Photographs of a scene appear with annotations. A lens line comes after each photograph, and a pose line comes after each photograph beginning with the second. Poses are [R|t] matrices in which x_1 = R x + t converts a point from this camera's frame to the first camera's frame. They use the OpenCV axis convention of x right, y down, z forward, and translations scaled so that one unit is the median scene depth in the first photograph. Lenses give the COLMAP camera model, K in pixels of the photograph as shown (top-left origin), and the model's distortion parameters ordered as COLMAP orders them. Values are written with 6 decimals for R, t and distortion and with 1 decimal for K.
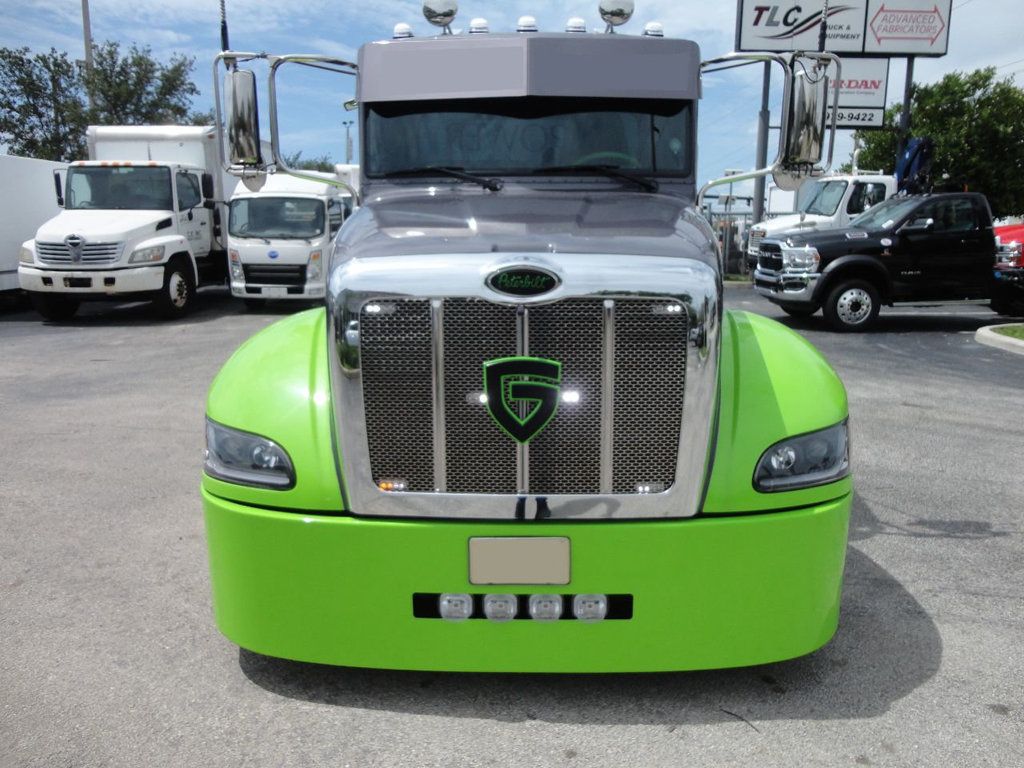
lens RADIAL K [[734.0, 0, 523.7], [0, 734.0, 382.7], [0, 0, 1]] dist [-0.004952, -0.001805]
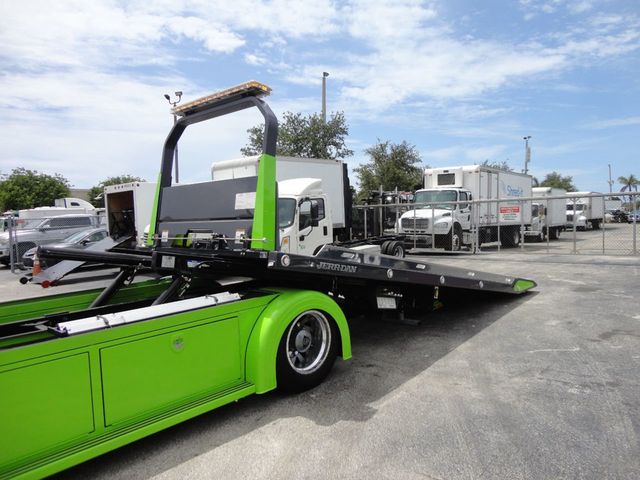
lens RADIAL K [[458.8, 0, 327.3], [0, 458.8, 239.2], [0, 0, 1]] dist [-0.004952, -0.001805]
pose [[0.750551, 0.007367, -0.660771, 1.873759], [-0.100364, 0.989608, -0.102967, -0.548568], [0.653146, 0.143600, 0.743491, 2.434627]]
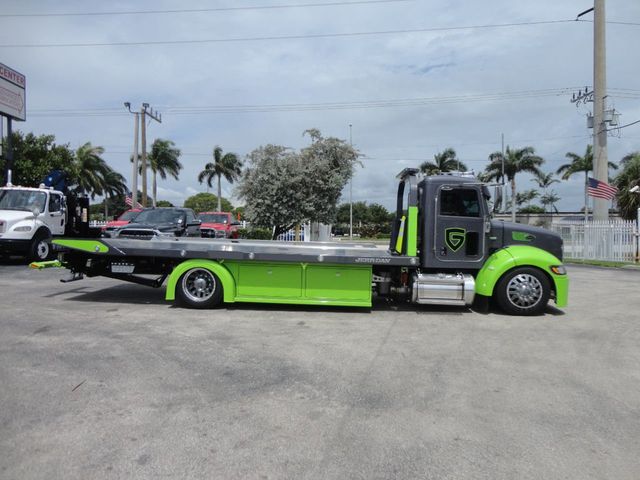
lens RADIAL K [[460.4, 0, 328.6], [0, 460.4, 236.5], [0, 0, 1]] dist [-0.010409, 0.002309]
pose [[0.008386, -0.017464, 0.999812, -4.045103], [0.186554, 0.982321, 0.015593, -0.551064], [-0.982409, 0.186388, 0.011495, 2.775043]]
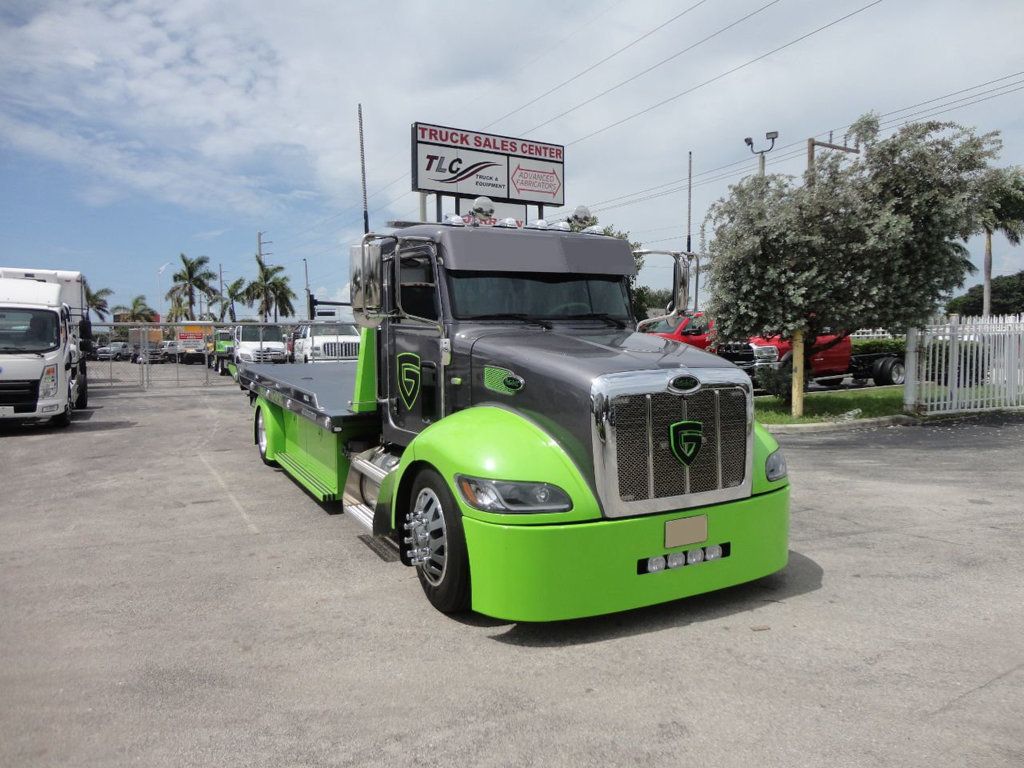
lens RADIAL K [[733.8, 0, 512.0], [0, 733.8, 384.0], [0, 0, 1]] dist [-0.008150, 0.009882]
pose [[0.874322, -0.037606, 0.483887, -1.261433], [0.102749, 0.988738, -0.108813, 0.028671], [-0.474346, 0.144857, 0.868339, -0.456962]]
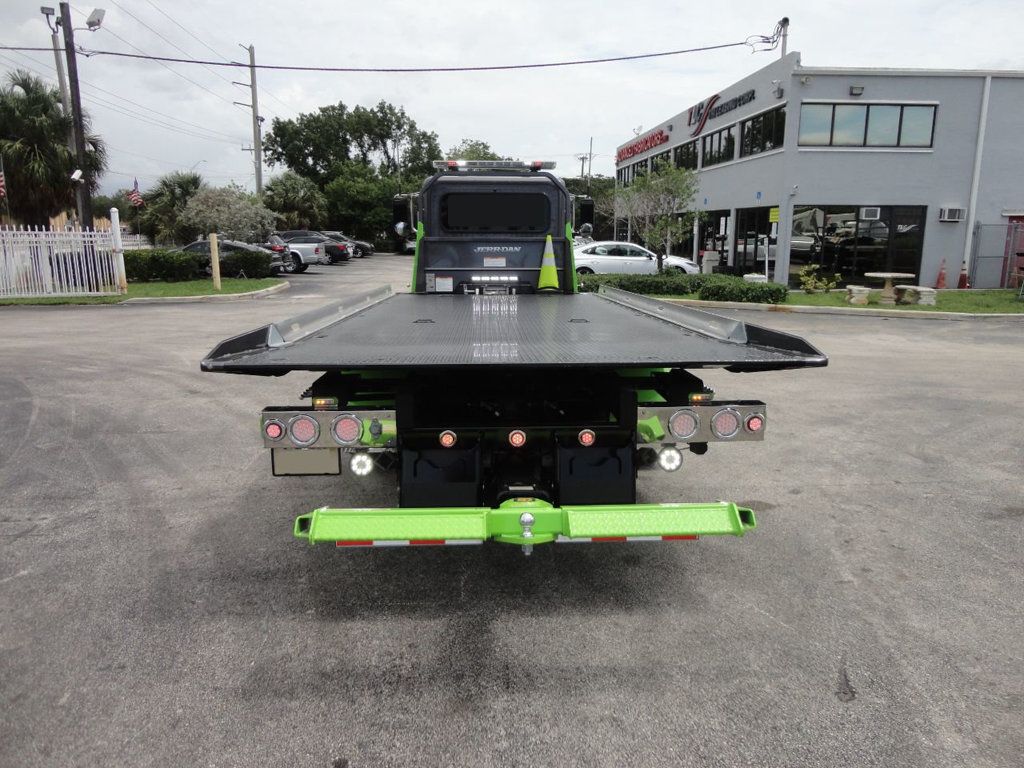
lens RADIAL K [[733.8, 0, 512.0], [0, 733.8, 384.0], [0, 0, 1]] dist [-0.008150, 0.009882]
pose [[-0.998528, 0.004659, -0.054043, 0.144625], [-0.016220, 0.925072, 0.379444, -1.342896], [0.051761, 0.379762, -0.923635, 6.251342]]
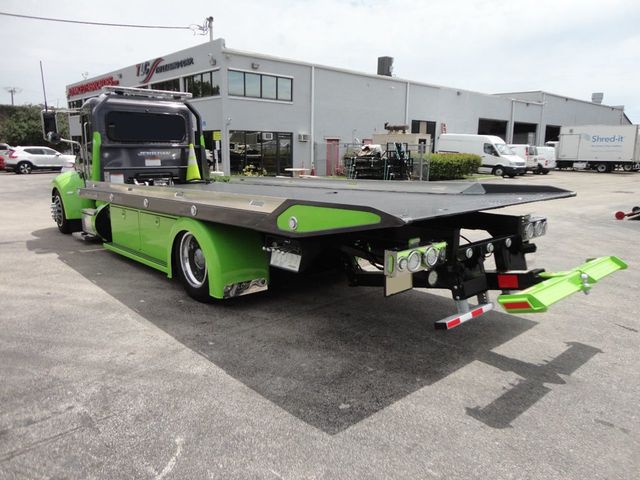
lens RADIAL K [[462.0, 0, 320.0], [0, 462.0, 240.0], [0, 0, 1]] dist [0.002928, 0.000562]
pose [[-0.738155, 0.119640, -0.663938, 1.555746], [-0.134733, 0.938179, 0.318852, -1.166677], [0.661040, 0.324816, -0.676402, 5.669745]]
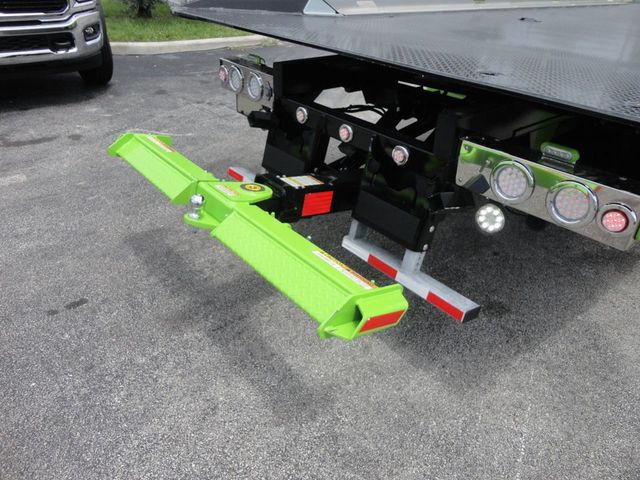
lens RADIAL K [[468.2, 0, 331.9], [0, 468.2, 240.3], [0, 0, 1]] dist [-0.010517, -0.003148]
pose [[-0.658548, -0.417264, 0.626263, -0.549867], [0.110117, 0.769811, 0.628701, -1.099508], [-0.744439, 0.482992, -0.461009, 5.493498]]
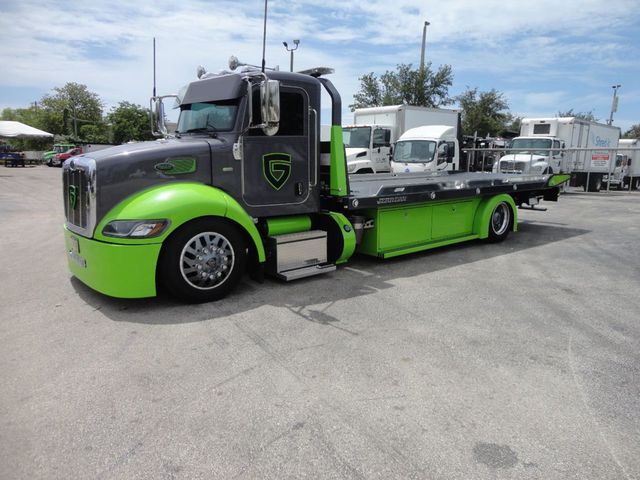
lens RADIAL K [[460.4, 0, 328.6], [0, 460.4, 236.5], [0, 0, 1]] dist [-0.010409, 0.002309]
pose [[0.663994, 0.131747, -0.736040, 2.375021], [-0.161973, 0.986326, 0.030428, -0.058963], [0.729984, 0.099015, 0.676254, 0.380435]]
